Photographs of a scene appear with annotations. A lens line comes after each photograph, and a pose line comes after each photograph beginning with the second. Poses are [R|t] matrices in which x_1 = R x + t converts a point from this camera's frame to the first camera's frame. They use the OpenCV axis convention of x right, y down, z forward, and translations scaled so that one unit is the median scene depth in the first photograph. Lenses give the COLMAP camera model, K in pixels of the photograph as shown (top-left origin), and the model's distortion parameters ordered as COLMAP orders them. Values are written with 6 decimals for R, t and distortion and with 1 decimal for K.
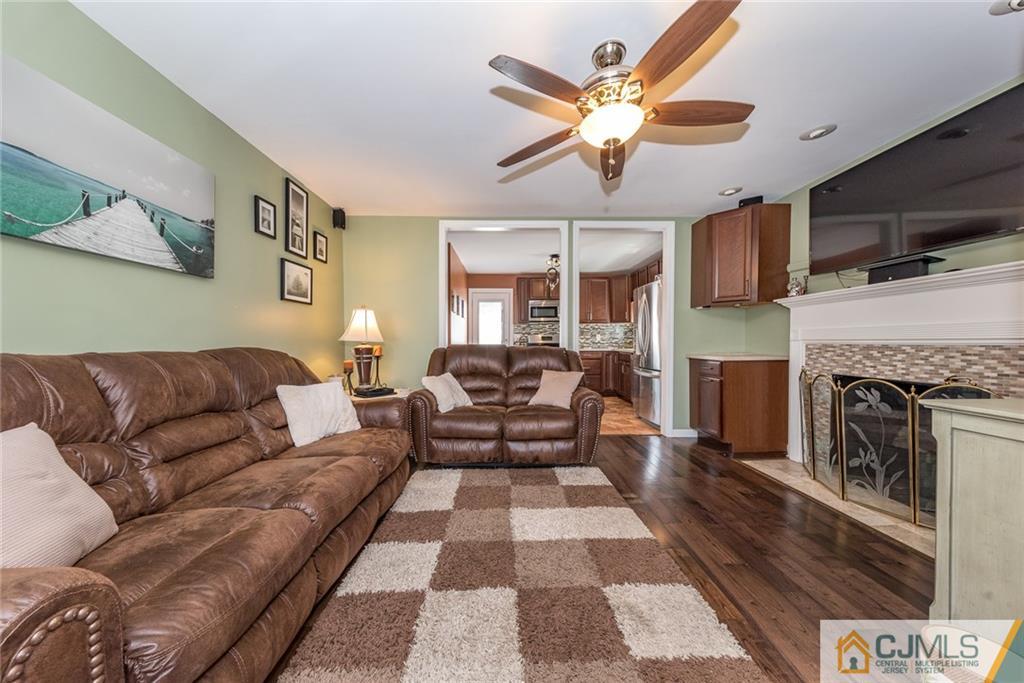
lens RADIAL K [[351.0, 0, 510.5], [0, 351.0, 346.7], [0, 0, 1]] dist [-0.000282, -0.000119]
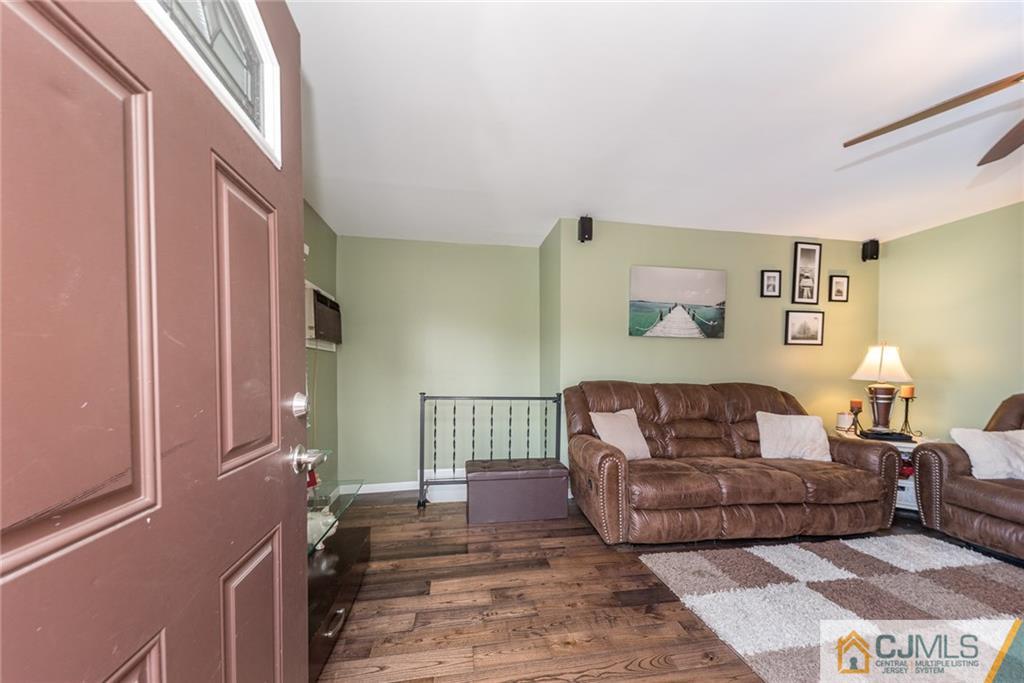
lens RADIAL K [[360.3, 0, 511.0], [0, 360.3, 382.7], [0, 0, 1]] dist [0.000154, -0.000024]
pose [[0.137781, 0.037108, -0.989767, 0.457324], [-0.025382, 0.999102, 0.033925, -0.019569], [0.990137, 0.020448, 0.138600, -0.117140]]
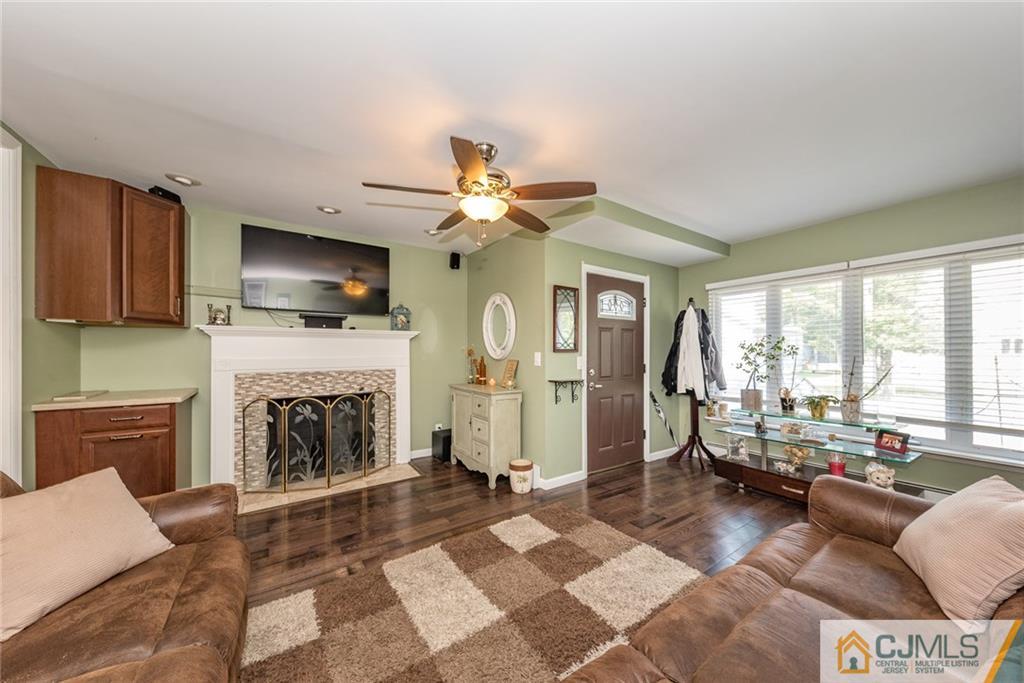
lens RADIAL K [[344.9, 0, 515.9], [0, 344.9, 351.2], [0, 0, 1]] dist [0.000491, 0.000006]
pose [[-0.553598, 0.002905, 0.832779, -0.467972], [0.013250, 0.999898, 0.005320, -0.072578], [-0.832679, 0.013979, -0.553580, 0.944002]]
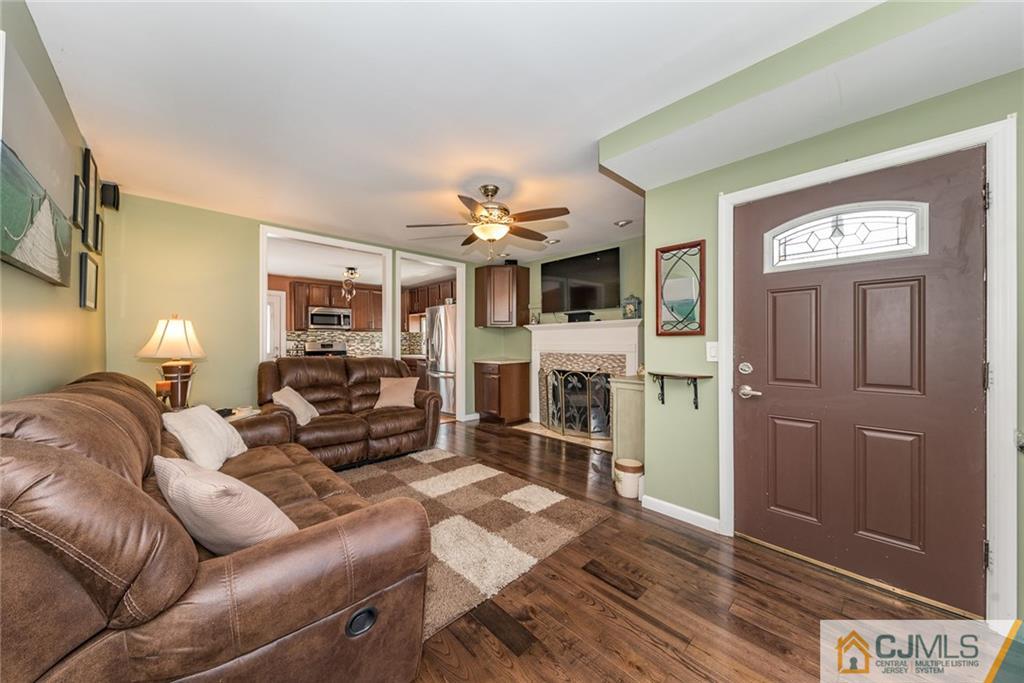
lens RADIAL K [[353.4, 0, 507.3], [0, 353.4, 341.7], [0, 0, 1]] dist [0.000815, 0.000056]
pose [[0.738754, 0.003649, 0.673966, -0.478154], [0.009689, 0.999825, -0.016033, -0.037586], [-0.673906, 0.018374, 0.738589, -0.184696]]
